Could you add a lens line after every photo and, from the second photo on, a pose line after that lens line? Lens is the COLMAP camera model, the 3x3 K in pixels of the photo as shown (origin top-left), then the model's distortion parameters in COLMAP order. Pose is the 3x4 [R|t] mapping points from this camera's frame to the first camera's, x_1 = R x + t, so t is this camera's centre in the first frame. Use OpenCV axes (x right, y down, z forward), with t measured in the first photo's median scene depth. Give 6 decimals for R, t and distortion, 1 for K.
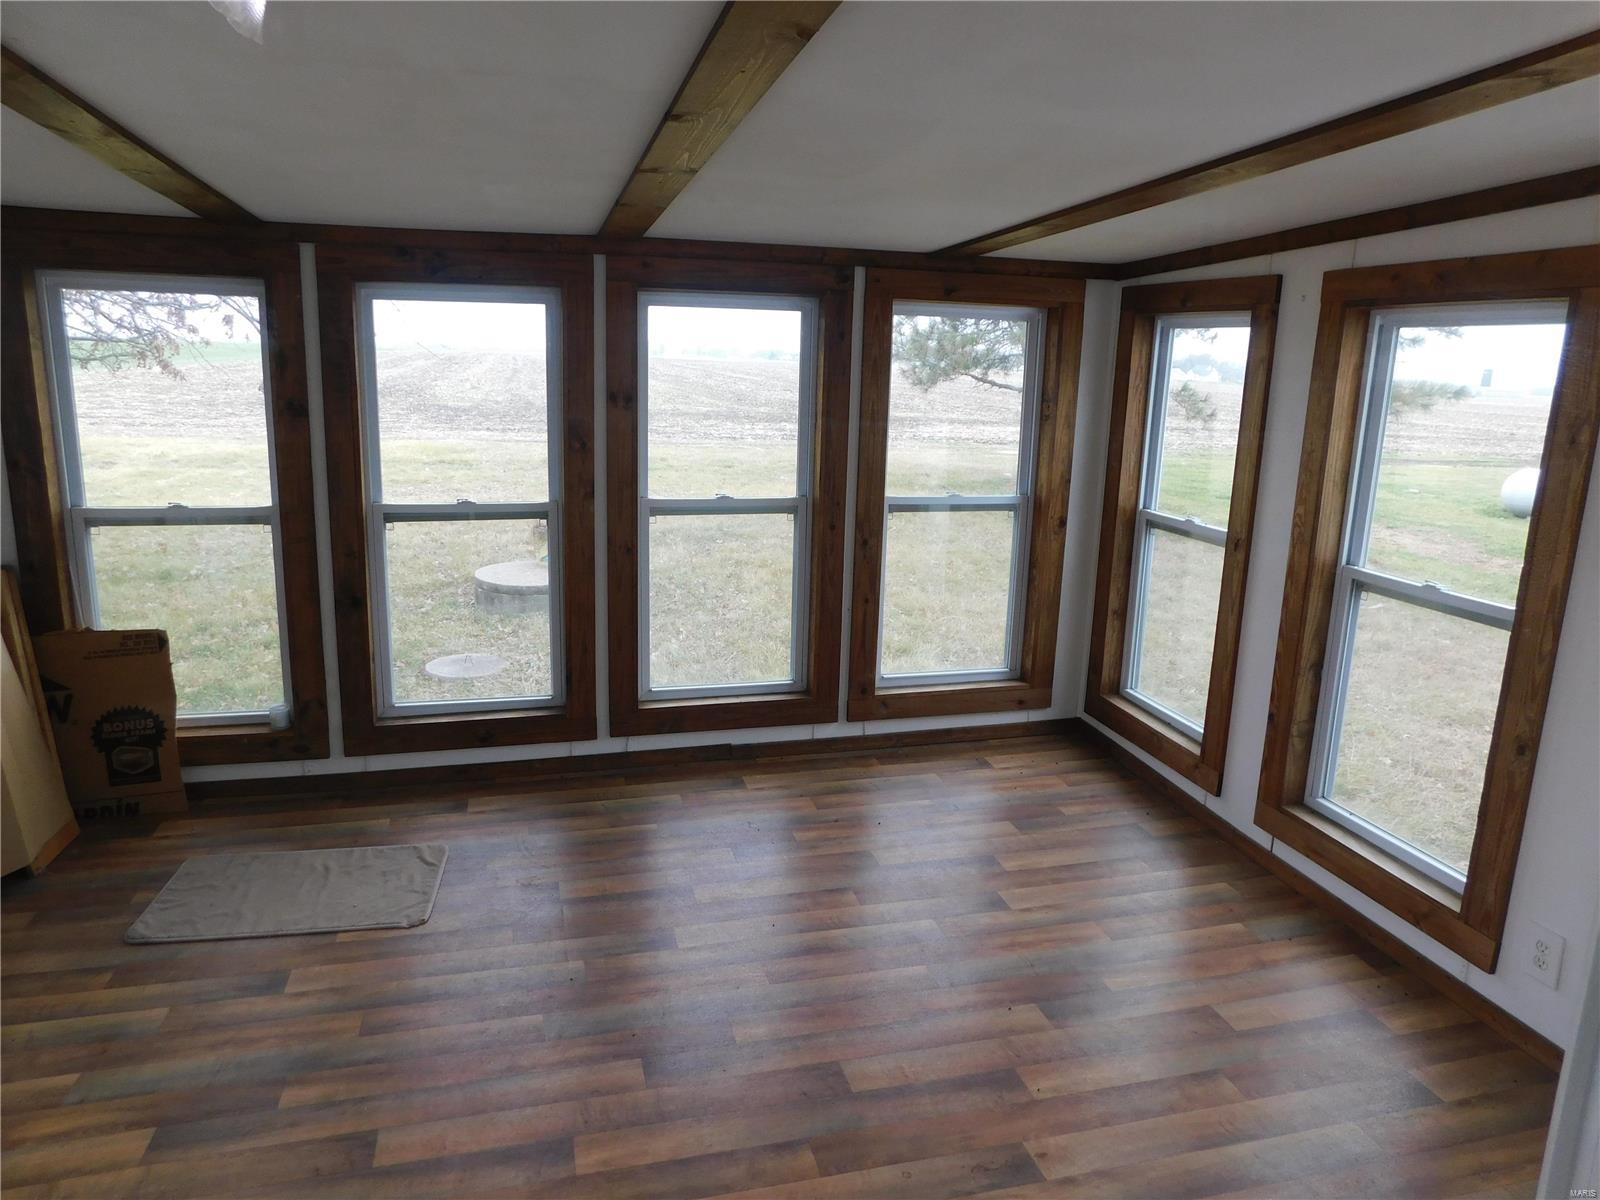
lens RADIAL K [[1061.4, 0, 800.8], [0, 1061.4, 589.6], [0, 0, 1]] dist [-0.056591, 0.038316]
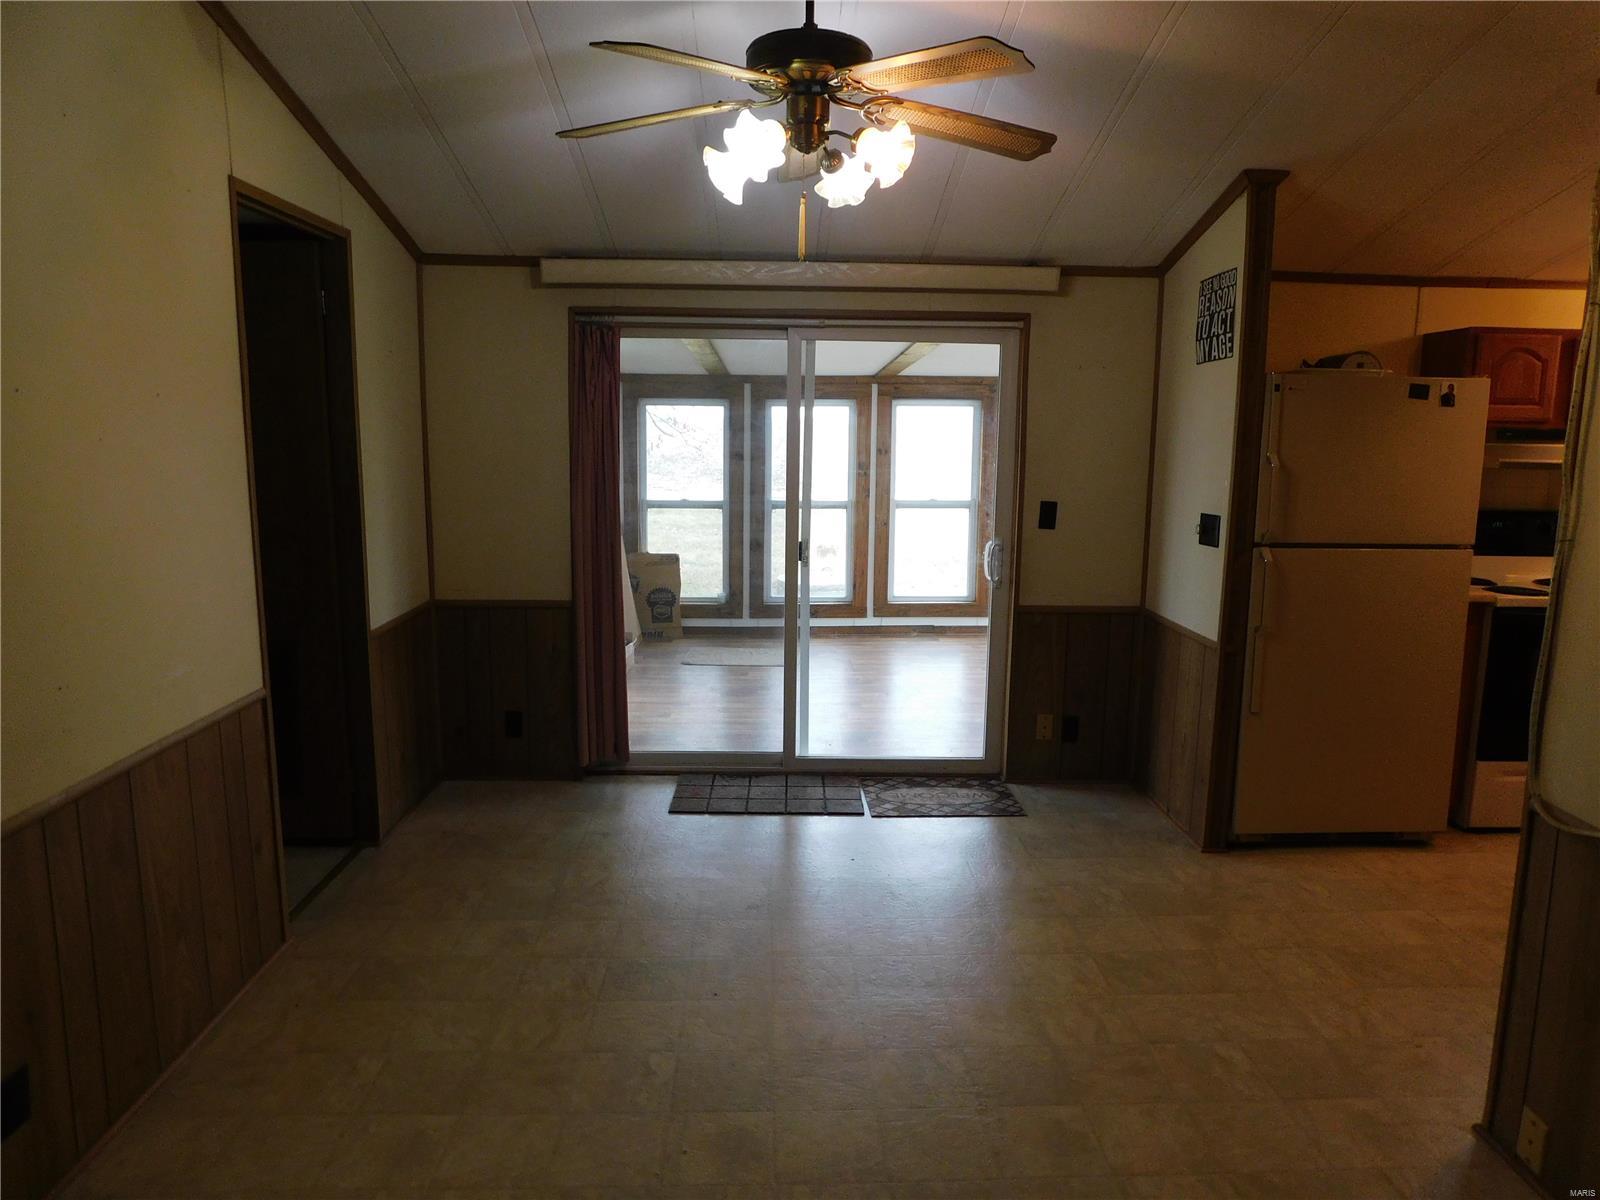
lens RADIAL K [[1061.4, 0, 806.9], [0, 1061.4, 591.7], [0, 0, 1]] dist [-0.056591, 0.038316]
pose [[0.973525, 0.015062, -0.228085, 0.174074], [-0.030272, 0.997533, -0.063338, 0.247142], [0.226568, 0.068565, 0.971579, -1.106690]]
